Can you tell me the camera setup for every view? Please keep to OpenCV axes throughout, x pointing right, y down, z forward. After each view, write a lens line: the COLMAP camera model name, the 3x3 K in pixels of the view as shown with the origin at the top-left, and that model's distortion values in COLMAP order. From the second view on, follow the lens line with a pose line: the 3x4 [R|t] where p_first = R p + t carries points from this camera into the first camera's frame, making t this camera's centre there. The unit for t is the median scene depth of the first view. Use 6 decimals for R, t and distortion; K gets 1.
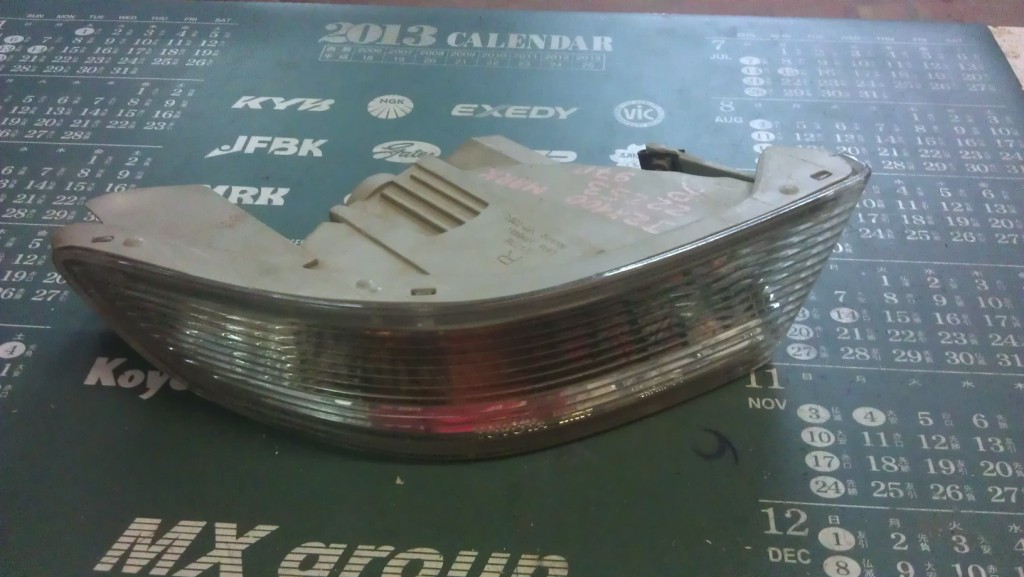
lens RADIAL K [[1049.1, 0, 520.0], [0, 1049.1, 289.3], [0, 0, 1]] dist [0.149235, -0.526074]
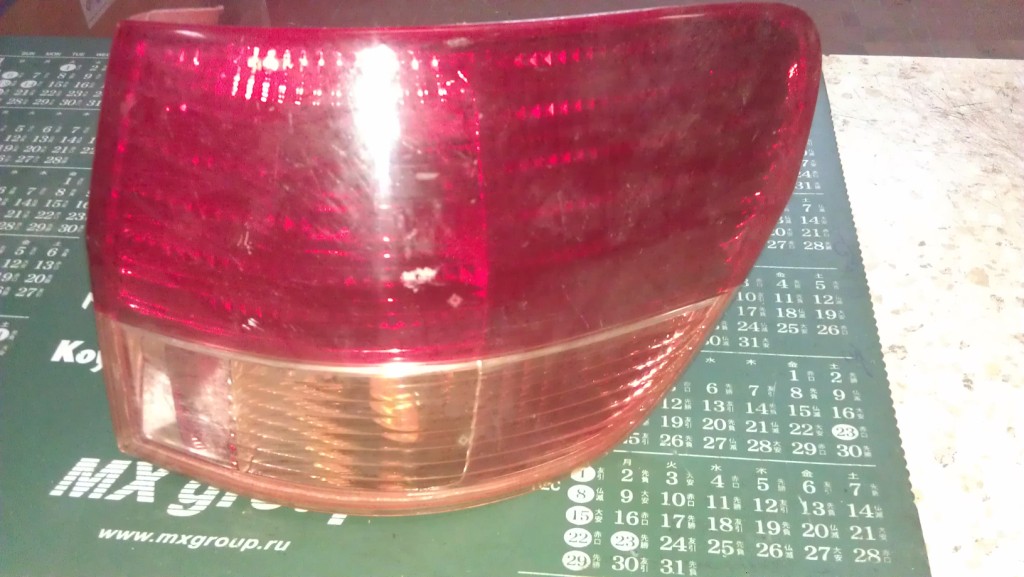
lens RADIAL K [[1049.1, 0, 520.0], [0, 1049.1, 289.3], [0, 0, 1]] dist [0.149235, -0.526074]
pose [[0.999476, -0.002677, -0.032272, 0.164846], [0.003698, 0.999493, 0.031629, -0.030005], [0.032171, -0.031732, 0.998979, -0.230229]]
